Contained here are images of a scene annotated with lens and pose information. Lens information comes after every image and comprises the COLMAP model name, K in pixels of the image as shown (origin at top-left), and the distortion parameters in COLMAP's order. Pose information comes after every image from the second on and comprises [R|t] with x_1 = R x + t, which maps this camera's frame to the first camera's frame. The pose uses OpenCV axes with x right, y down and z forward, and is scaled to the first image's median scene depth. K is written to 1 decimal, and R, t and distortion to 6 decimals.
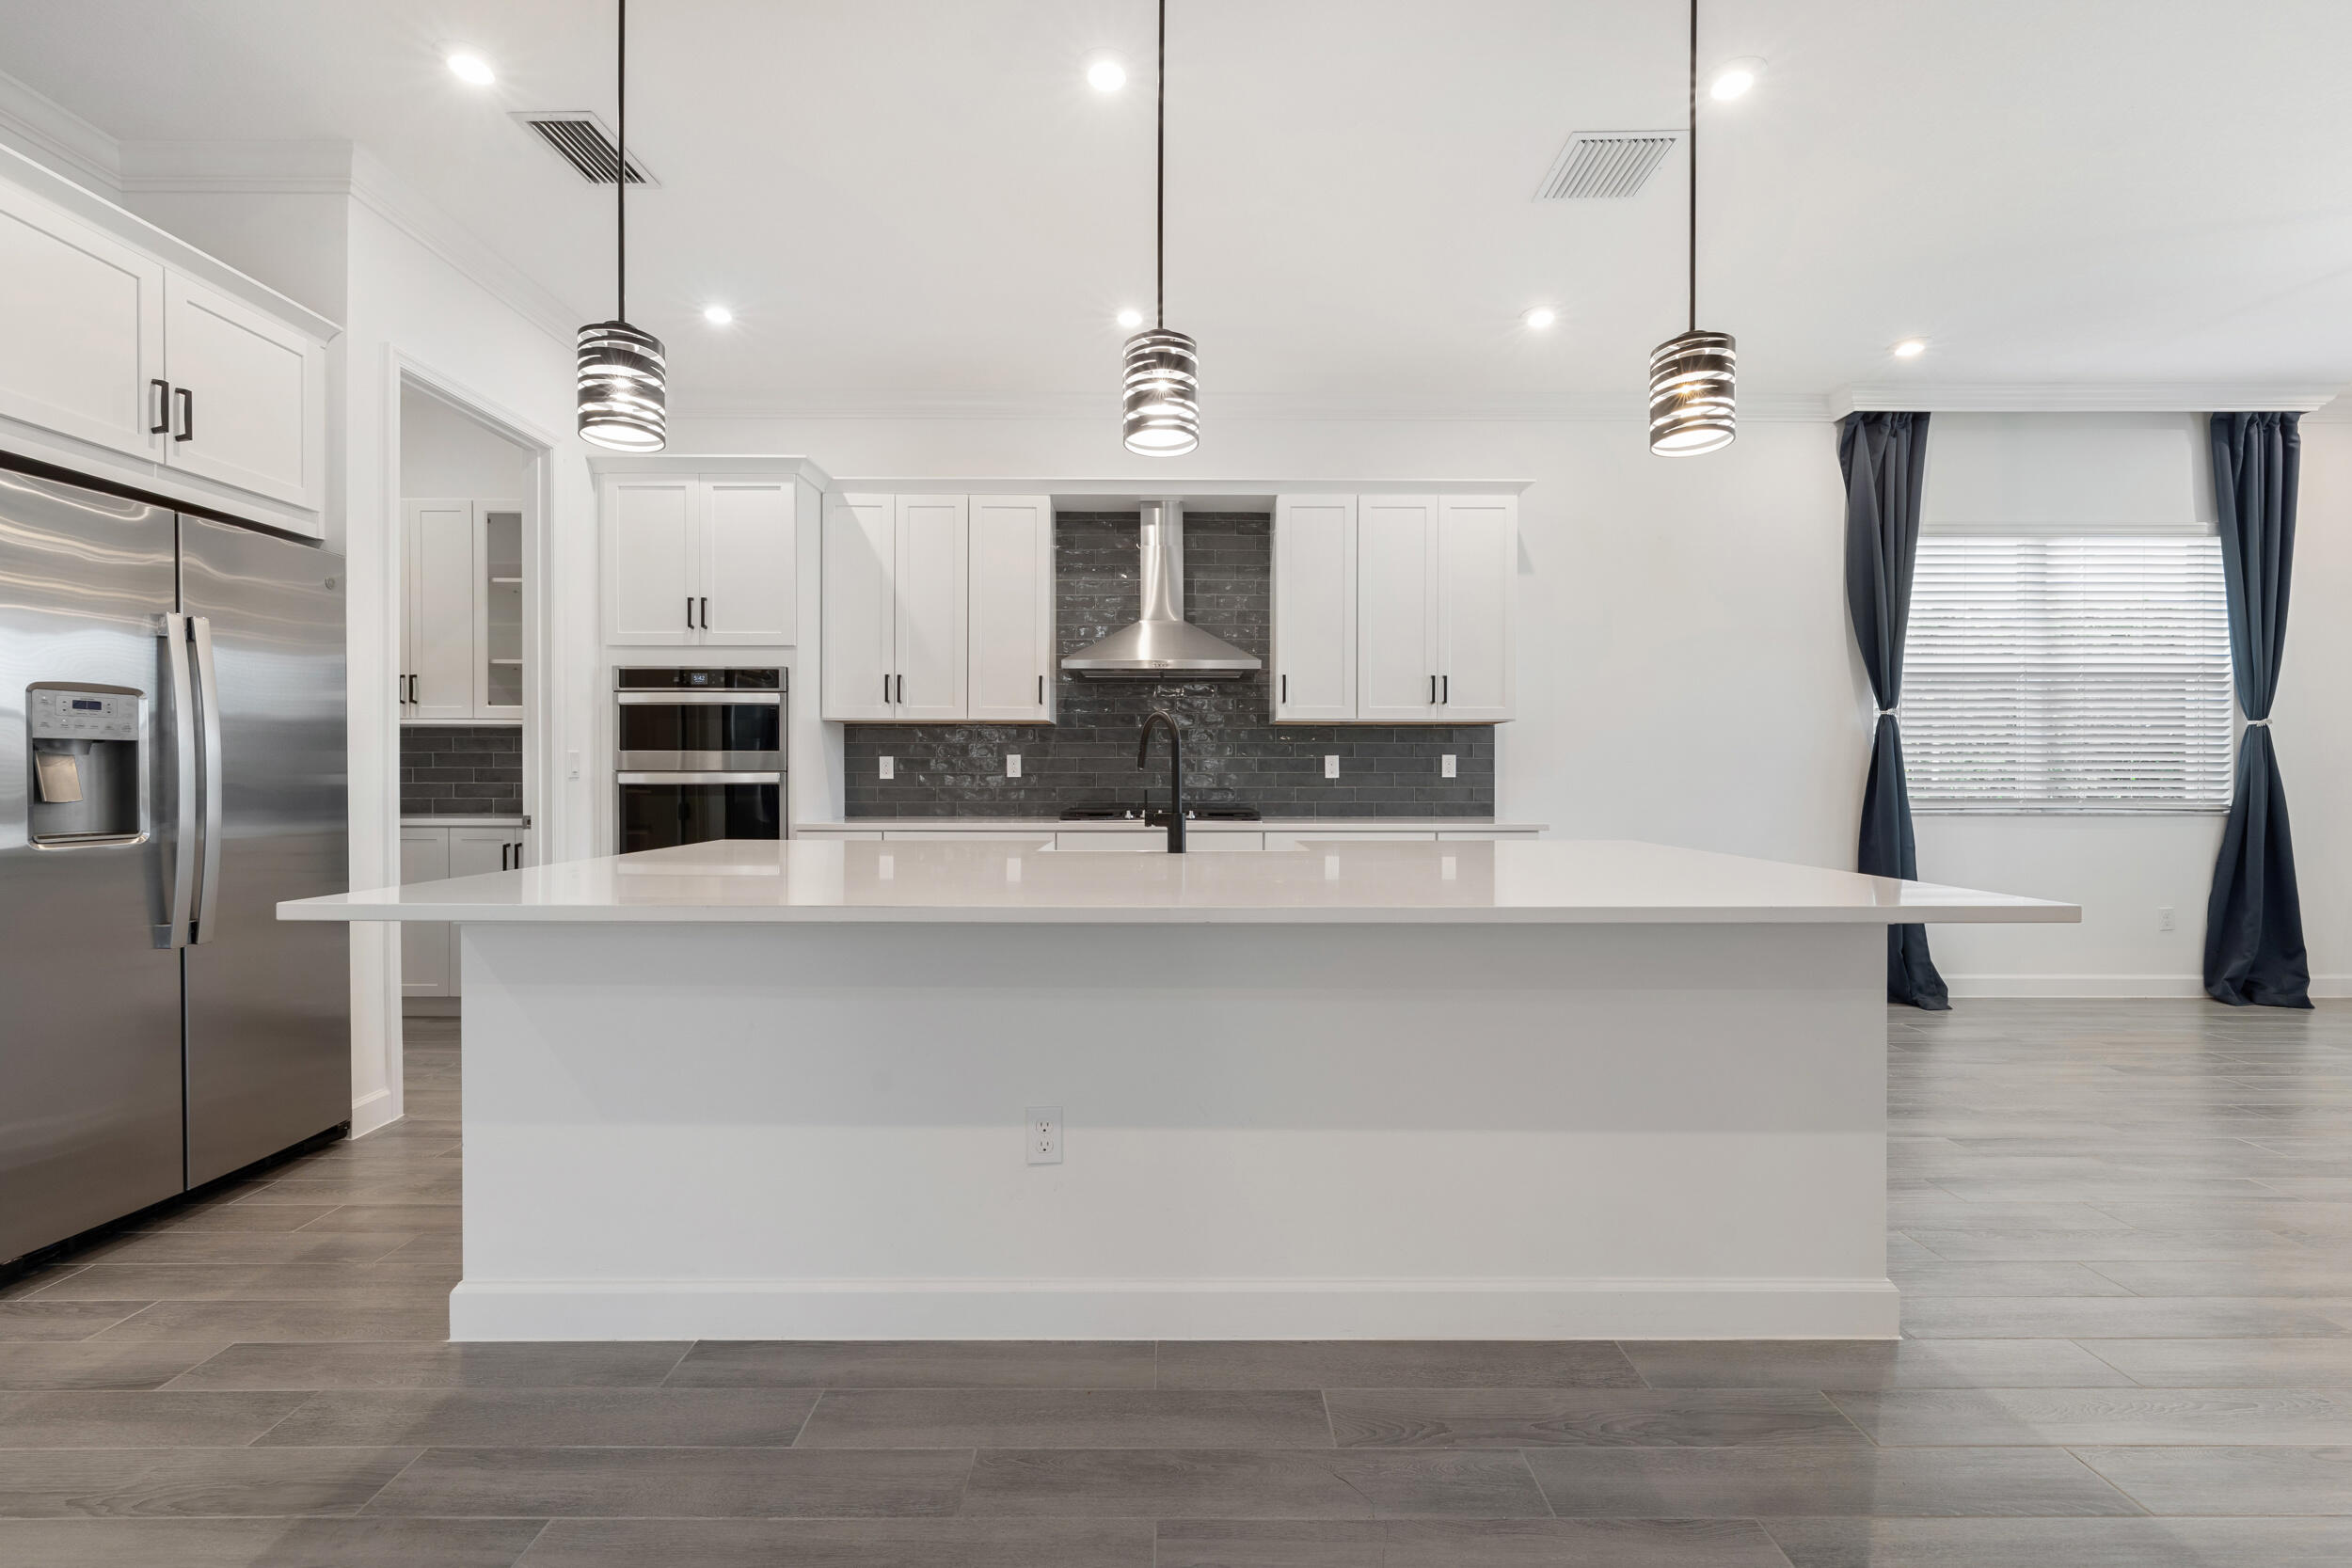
lens RADIAL K [[954.9, 0, 1174.1], [0, 954.9, 775.0], [0, 0, 1]] dist [0.003566, -0.000976]
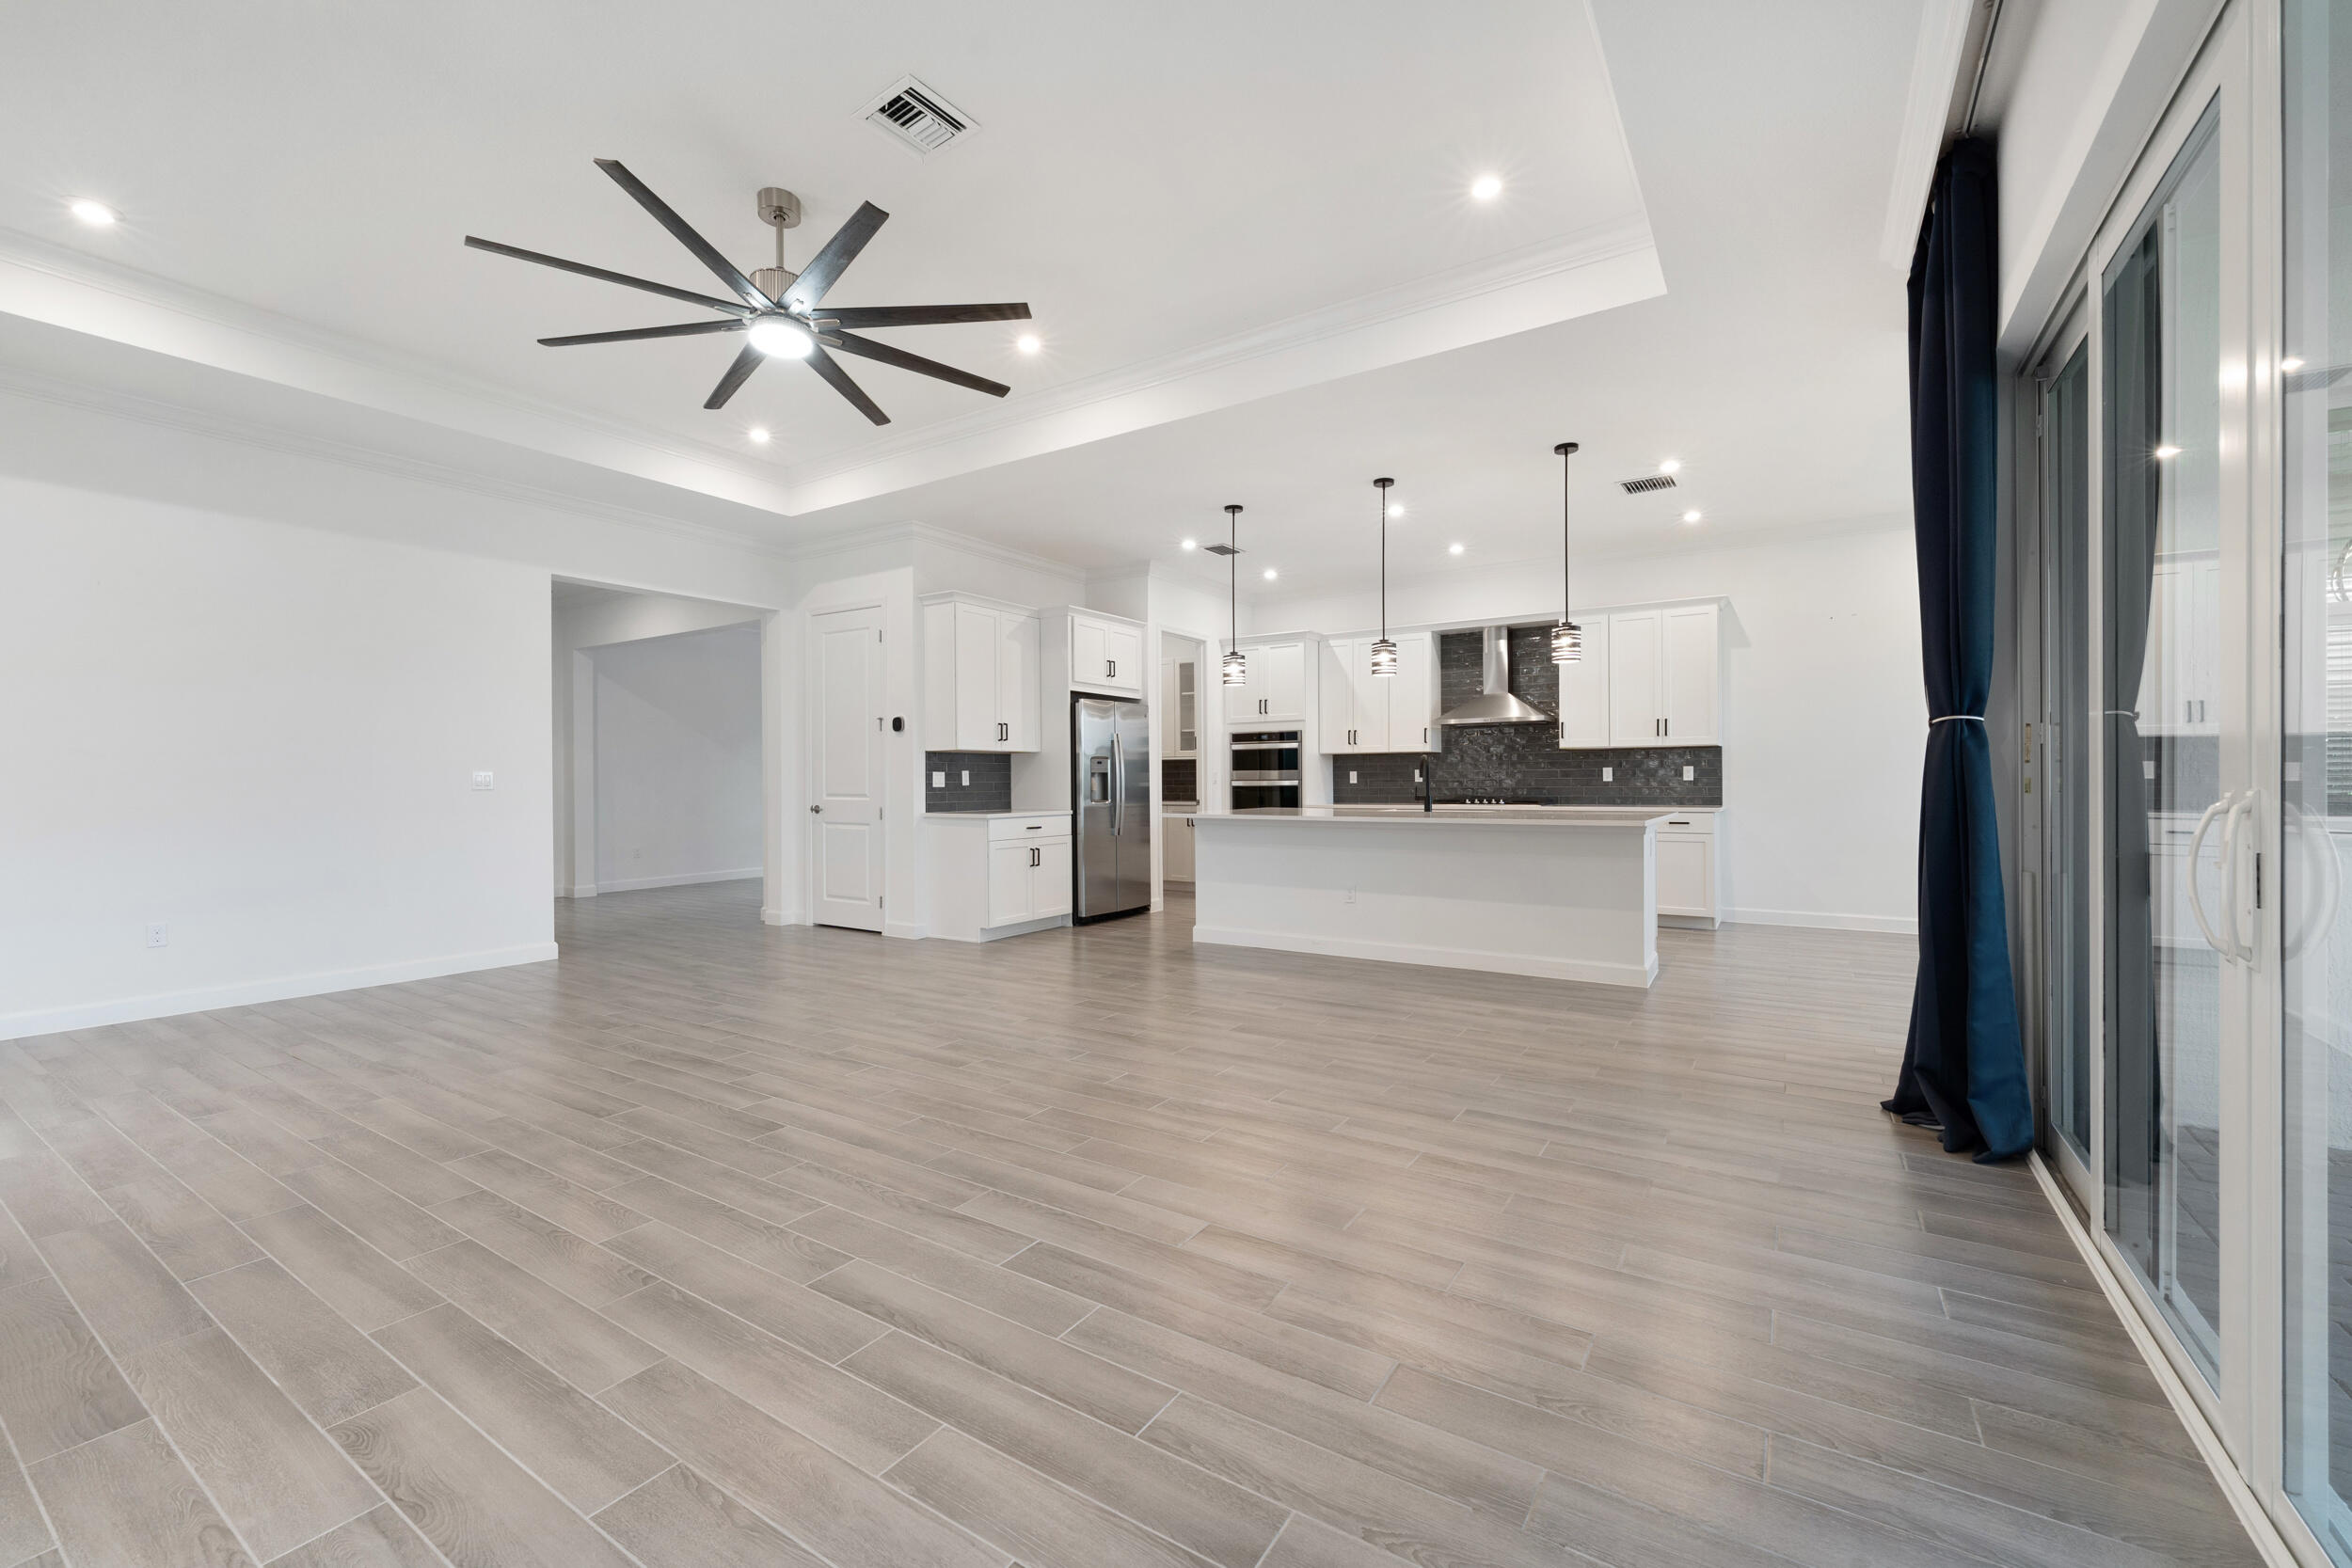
lens RADIAL K [[954.9, 0, 1178.5], [0, 954.9, 782.4], [0, 0, 1]] dist [0.003566, -0.000976]
pose [[0.833927, -0.005480, -0.551847, 0.494102], [0.007179, 0.999974, 0.000918, -0.001874], [0.551828, -0.004727, 0.833945, -0.844649]]
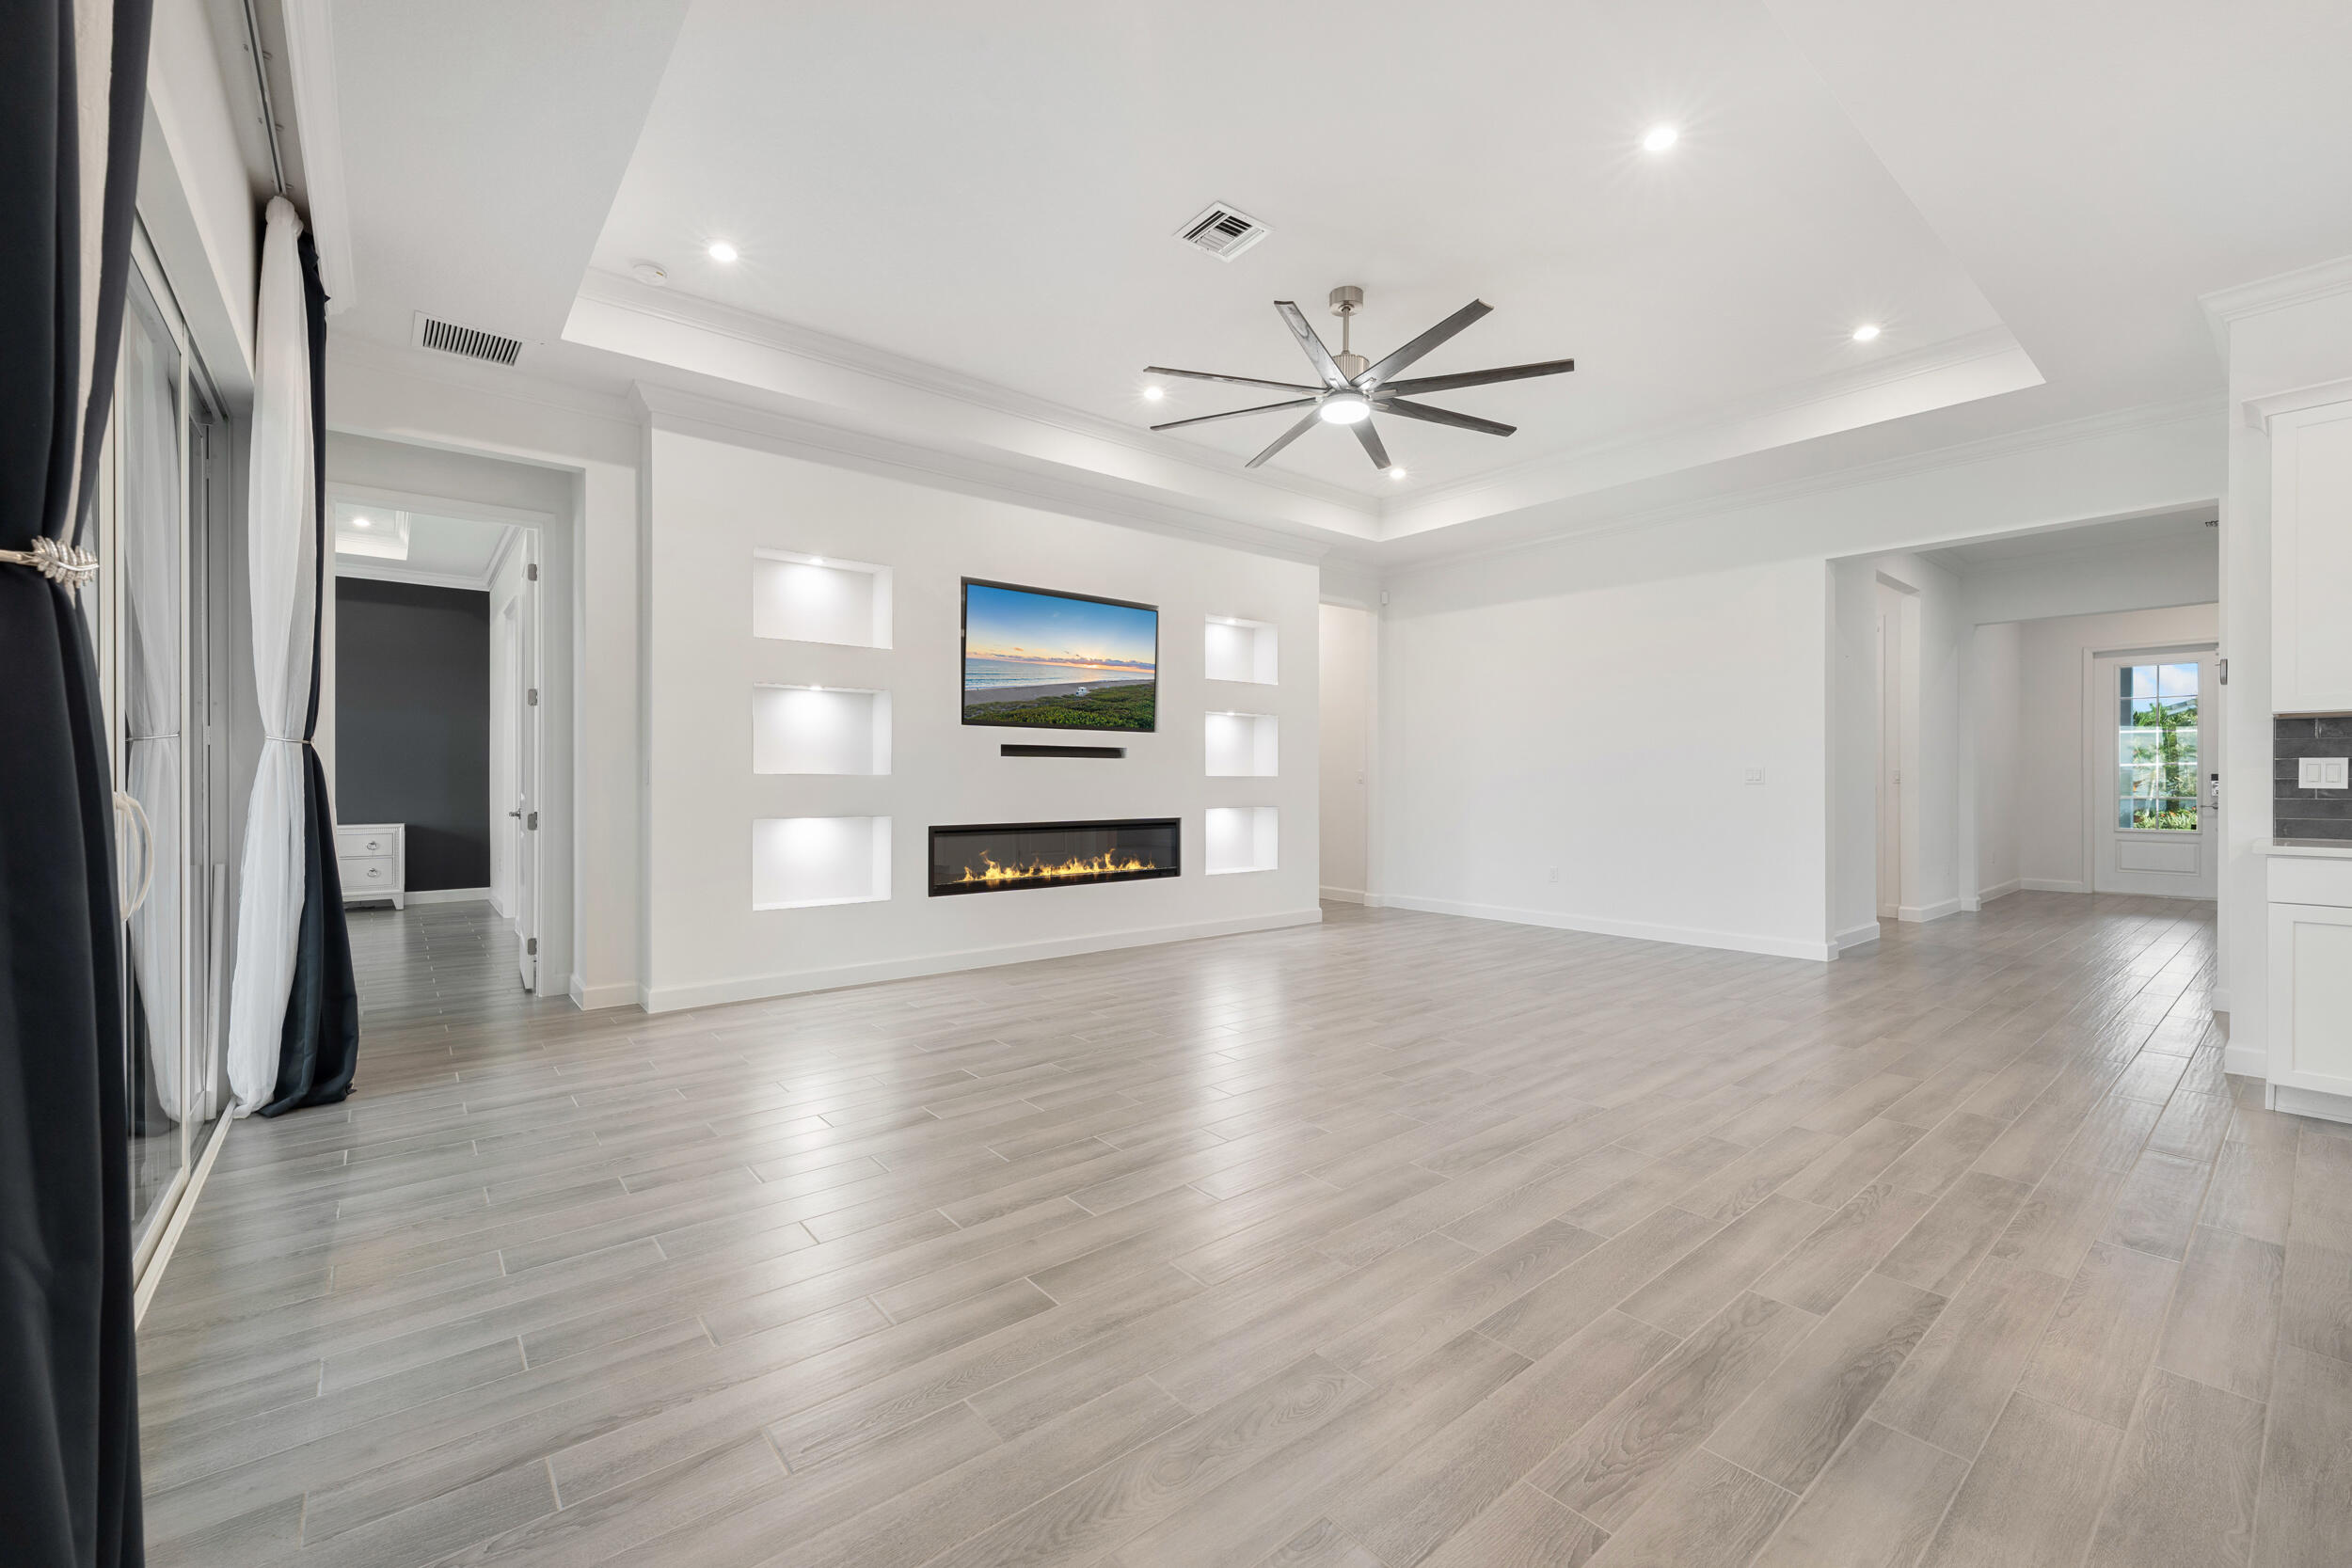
lens RADIAL K [[954.9, 0, 1165.8], [0, 954.9, 782.7], [0, 0, 1]] dist [0.003566, -0.000976]
pose [[-0.781519, 0.001421, -0.623880, 0.518404], [-0.000390, 0.999996, 0.002767, -0.001915], [0.623881, 0.002405, -0.781516, 0.285073]]
